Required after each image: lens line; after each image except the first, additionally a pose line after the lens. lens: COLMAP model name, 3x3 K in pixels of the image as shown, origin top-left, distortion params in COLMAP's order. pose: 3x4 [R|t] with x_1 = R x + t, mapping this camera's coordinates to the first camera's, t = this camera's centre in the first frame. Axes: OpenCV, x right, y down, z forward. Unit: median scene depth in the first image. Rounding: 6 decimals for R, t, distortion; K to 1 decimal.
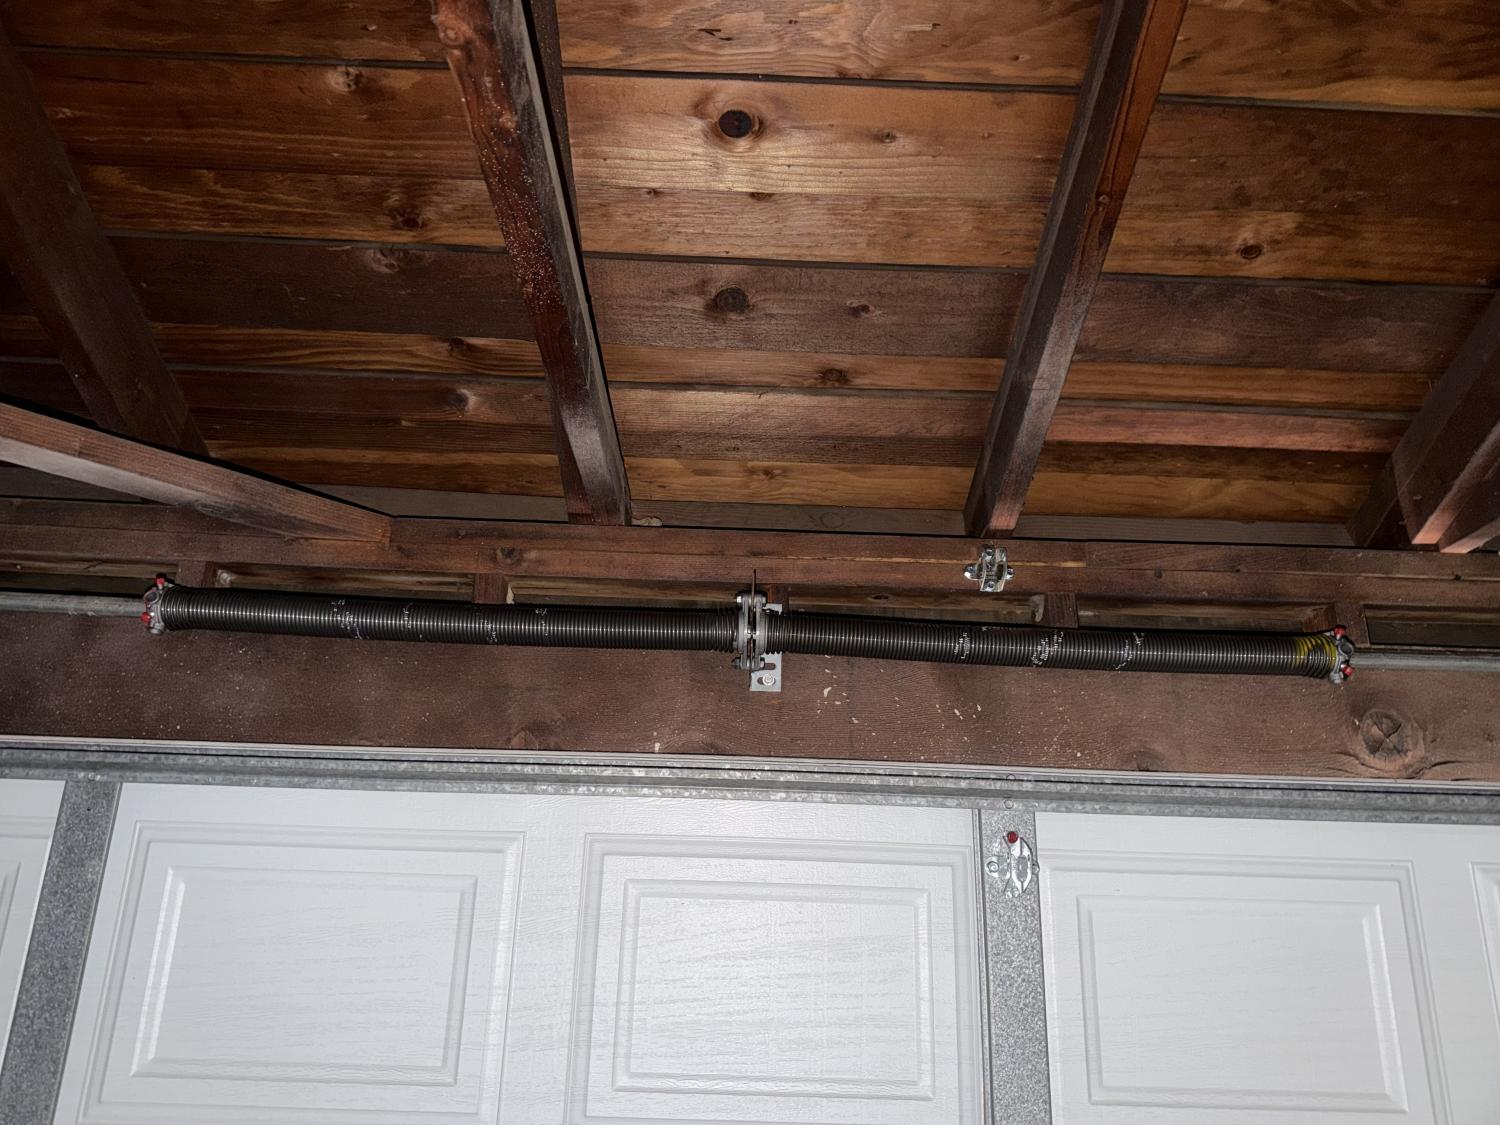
lens RADIAL K [[1062.2, 0, 747.3], [0, 1062.2, 561.8], [0, 0, 1]] dist [0.010317, -0.005352]
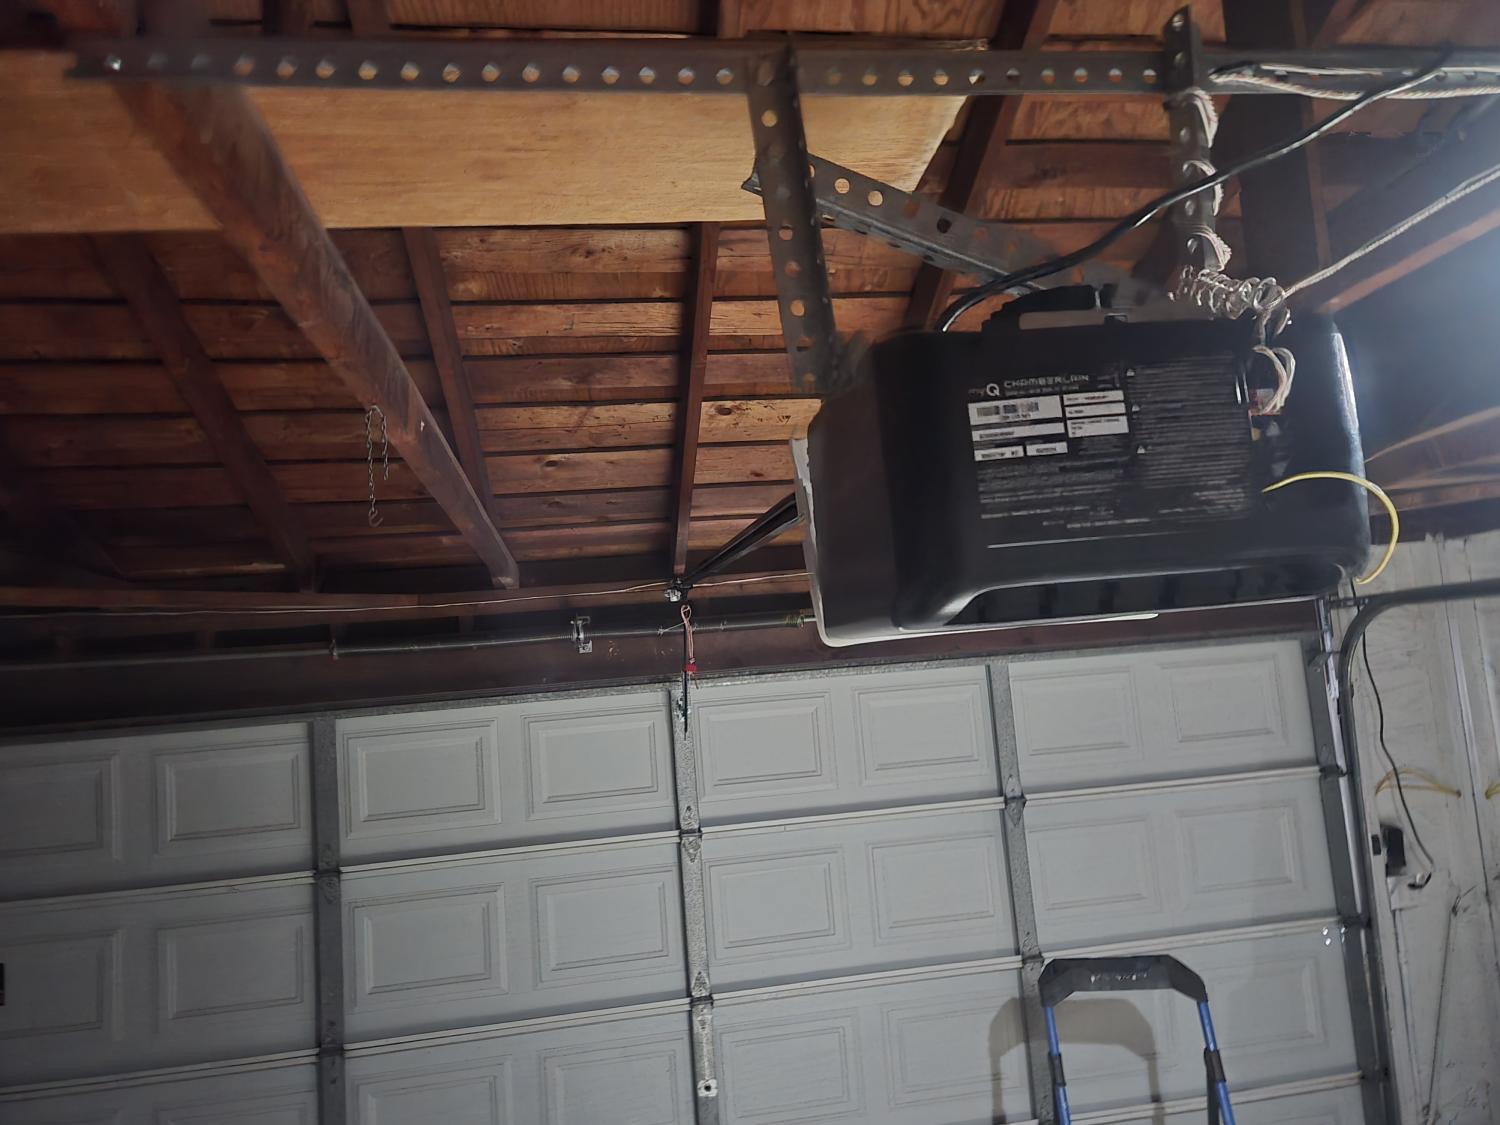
lens RADIAL K [[1062.2, 0, 747.3], [0, 1062.2, 561.8], [0, 0, 1]] dist [0.010317, -0.005352]
pose [[0.985223, -0.096310, 0.141636, 0.059622], [0.067865, 0.978758, 0.193463, -0.562670], [-0.157260, -0.180992, 0.970830, -1.499056]]
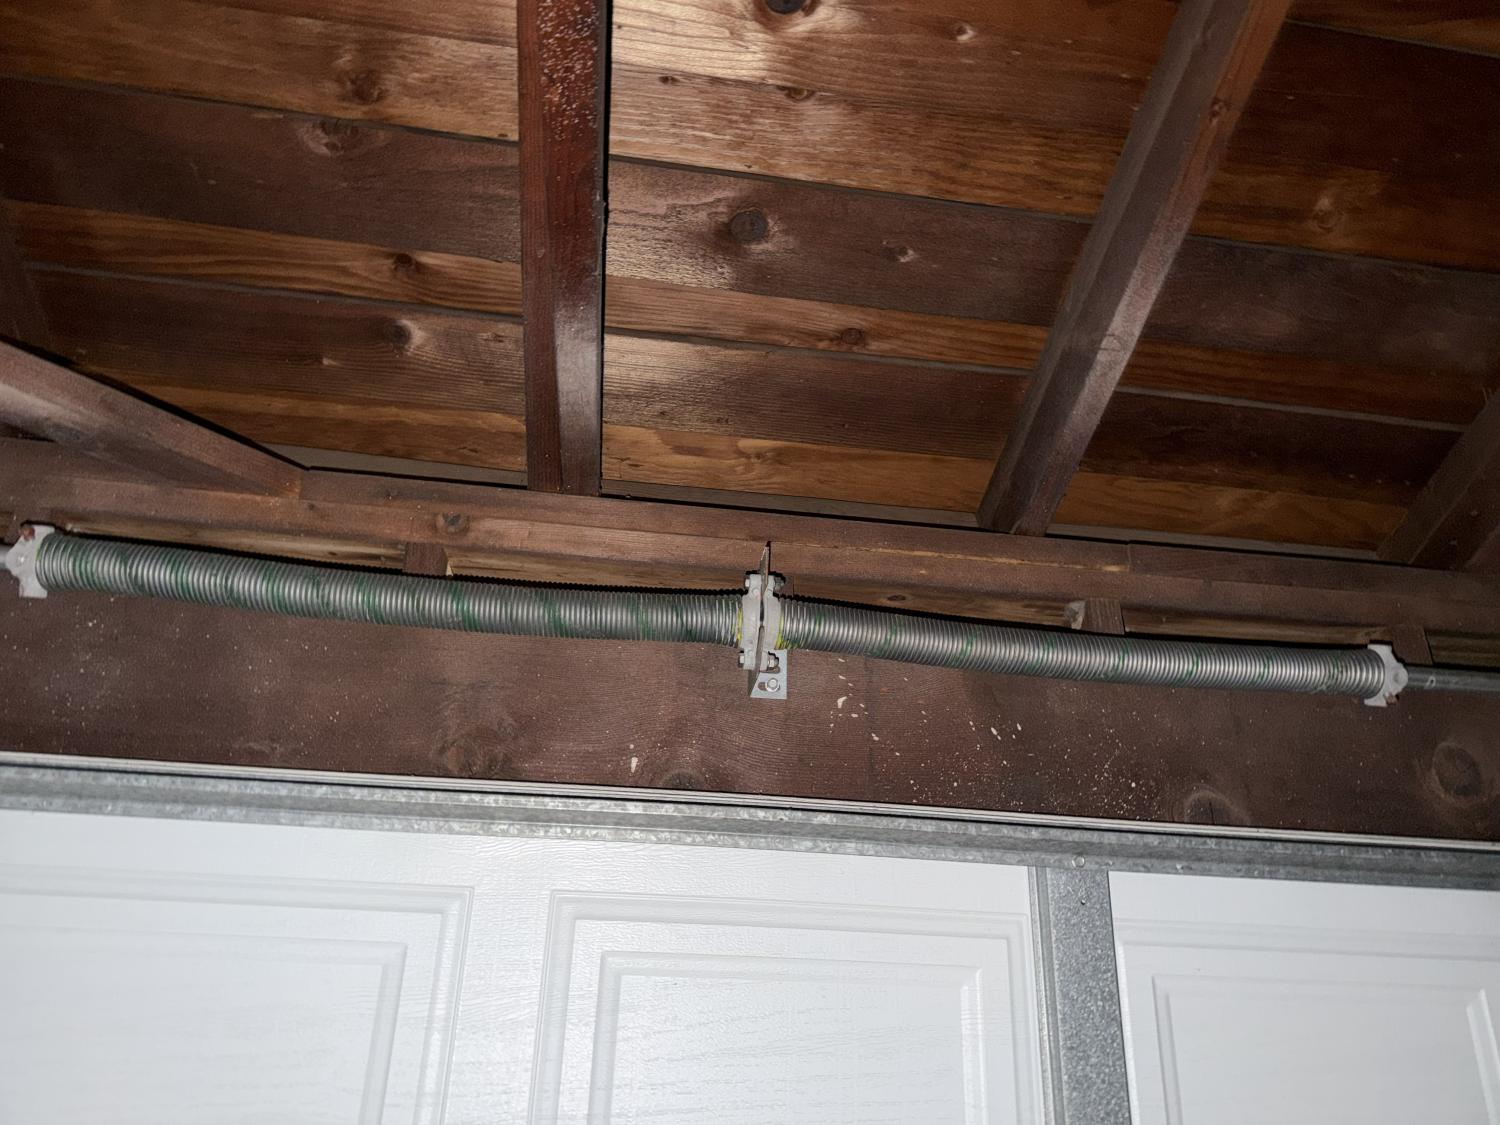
lens RADIAL K [[1057.9, 0, 691.6], [0, 1057.9, 560.8], [0, 0, 1]] dist [-0.003860, 0.007181]
pose [[0.997940, 0.036116, 0.053019, -0.098966], [-0.033852, 0.998501, -0.042999, 0.049147], [-0.054493, 0.041116, 0.997667, 0.224862]]
